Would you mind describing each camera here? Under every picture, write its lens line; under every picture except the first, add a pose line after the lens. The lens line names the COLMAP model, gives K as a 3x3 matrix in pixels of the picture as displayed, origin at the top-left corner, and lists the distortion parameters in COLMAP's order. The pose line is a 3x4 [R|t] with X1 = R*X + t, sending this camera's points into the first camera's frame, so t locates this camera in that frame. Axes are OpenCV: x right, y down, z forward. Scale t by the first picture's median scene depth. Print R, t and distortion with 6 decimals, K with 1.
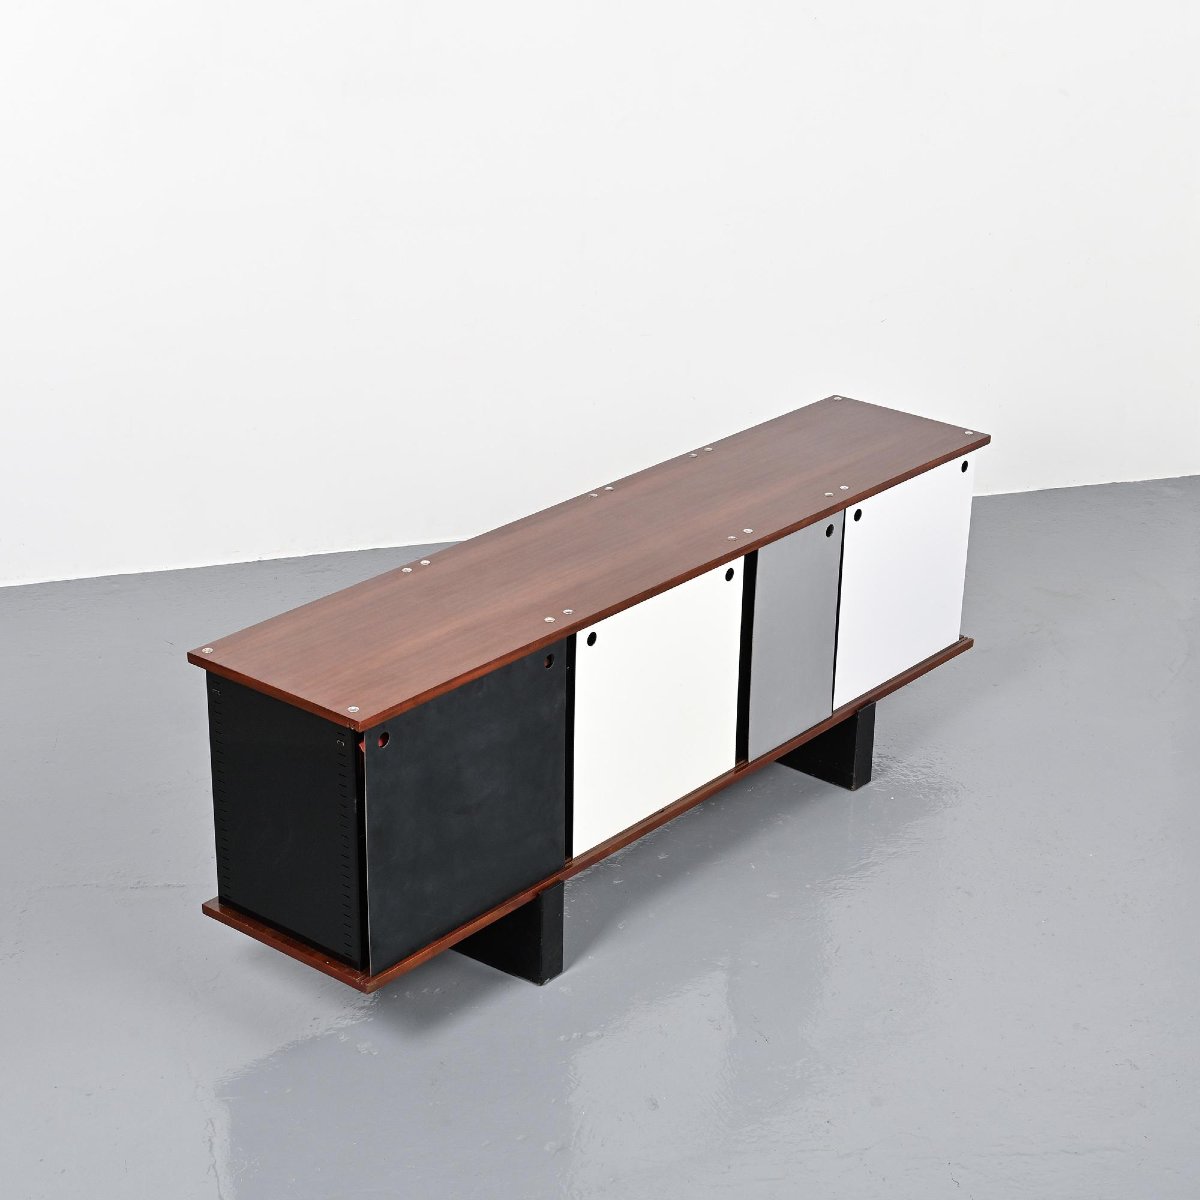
lens RADIAL K [[2527.6, 0, 602.0], [0, 2527.6, 597.2], [0, 0, 1]] dist [0.127144, 0.000000]
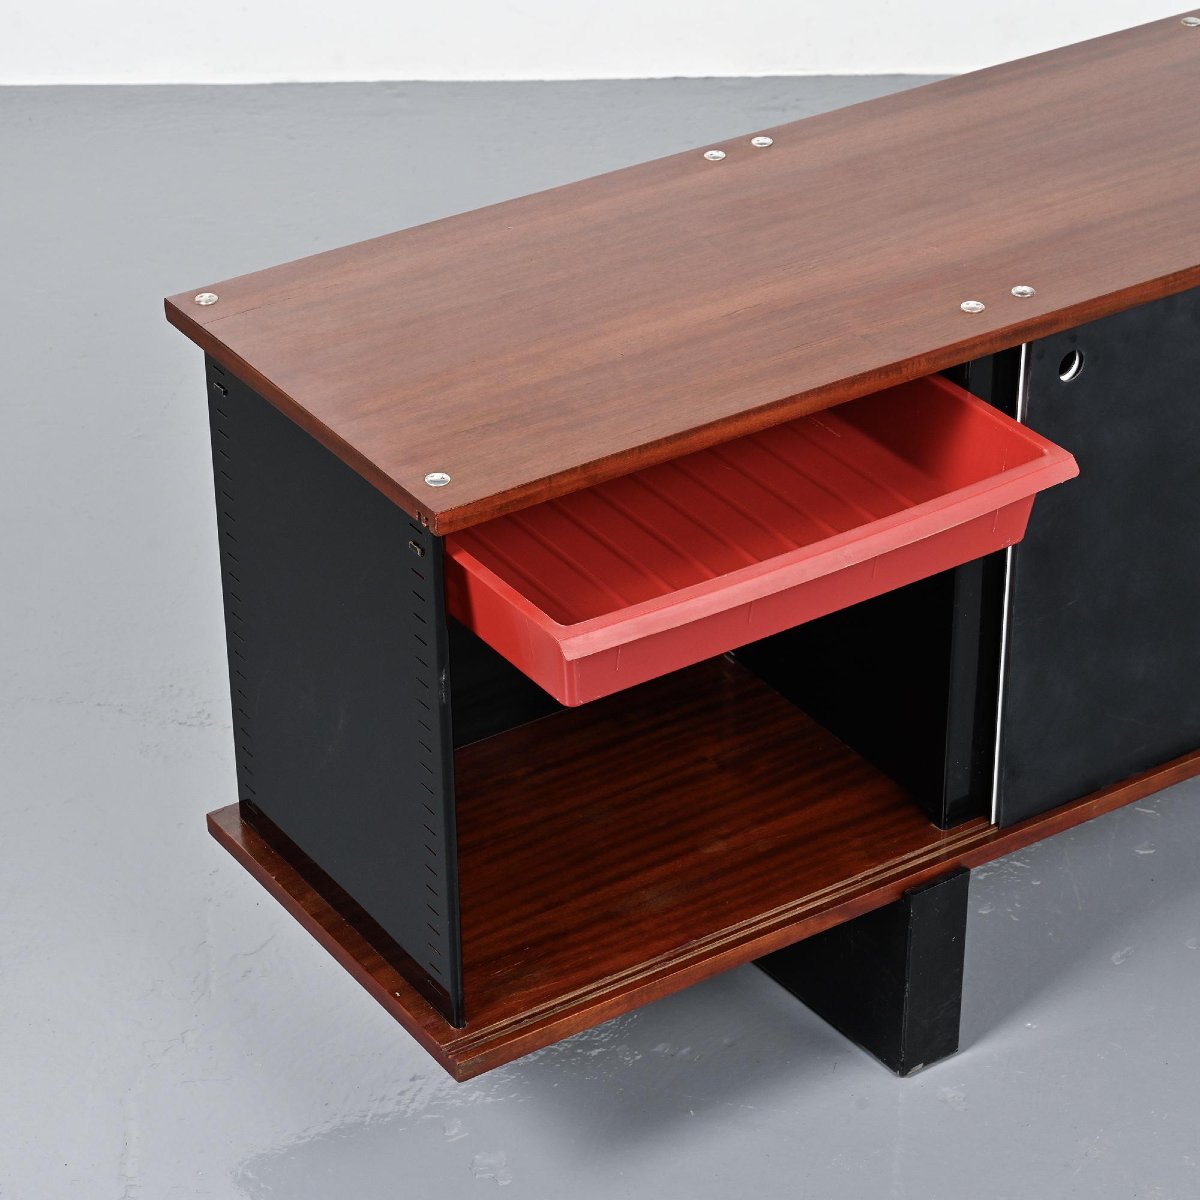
lens RADIAL K [[3624.2, 0, 602.4], [0, 3624.2, 599.5], [0, 0, 1]] dist [-0.031186, 0.000000]
pose [[0.956937, 0.129675, -0.259722, 0.087737], [-0.091413, 0.983774, 0.154375, -0.032246], [0.275527, -0.123986, 0.953264, 0.371509]]
